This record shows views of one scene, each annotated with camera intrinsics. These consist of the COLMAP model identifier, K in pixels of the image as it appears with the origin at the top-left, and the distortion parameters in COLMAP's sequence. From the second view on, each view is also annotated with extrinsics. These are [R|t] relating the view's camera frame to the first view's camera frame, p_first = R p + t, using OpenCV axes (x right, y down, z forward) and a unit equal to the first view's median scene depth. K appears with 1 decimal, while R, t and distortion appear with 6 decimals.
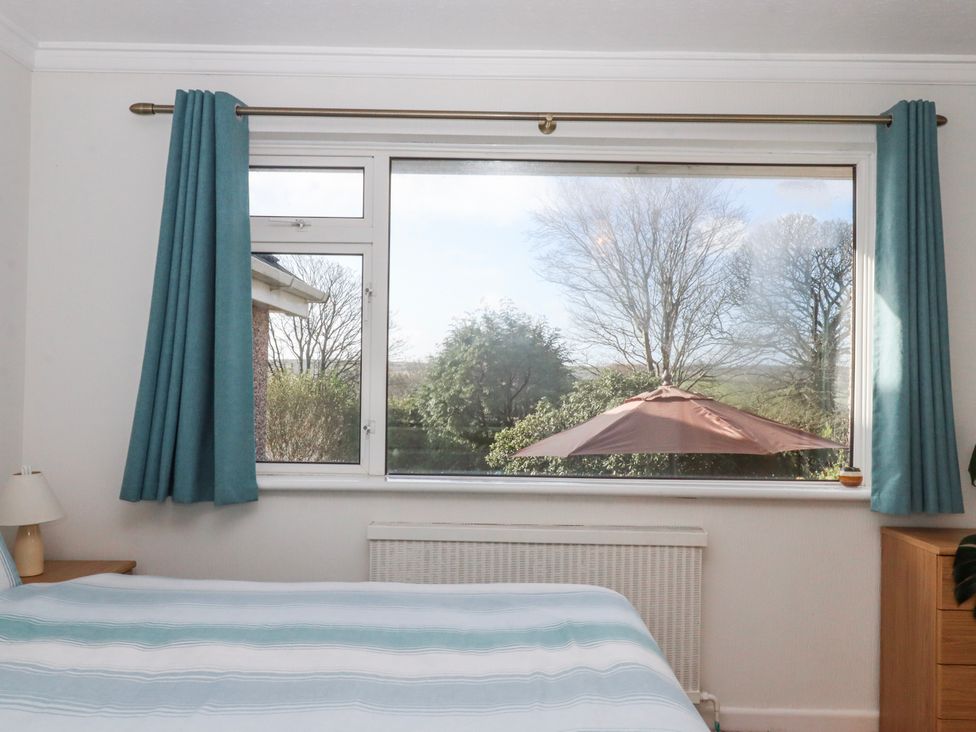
lens RADIAL K [[846.9, 0, 496.1], [0, 846.9, 368.4], [0, 0, 1]] dist [0.010973, -0.009564]
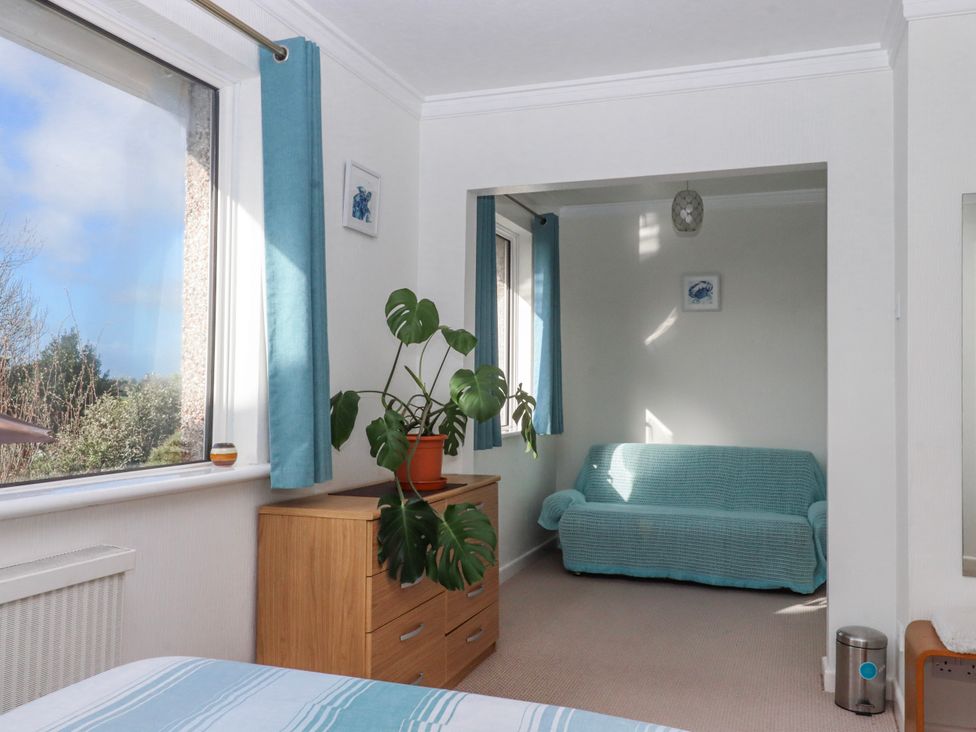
lens RADIAL K [[846.9, 0, 496.1], [0, 846.9, 368.4], [0, 0, 1]] dist [0.010973, -0.009564]
pose [[0.336784, 0.009041, 0.941539, -0.309116], [-0.021113, 0.999775, -0.002048, 0.039710], [-0.941345, -0.019189, 0.336899, 0.484775]]
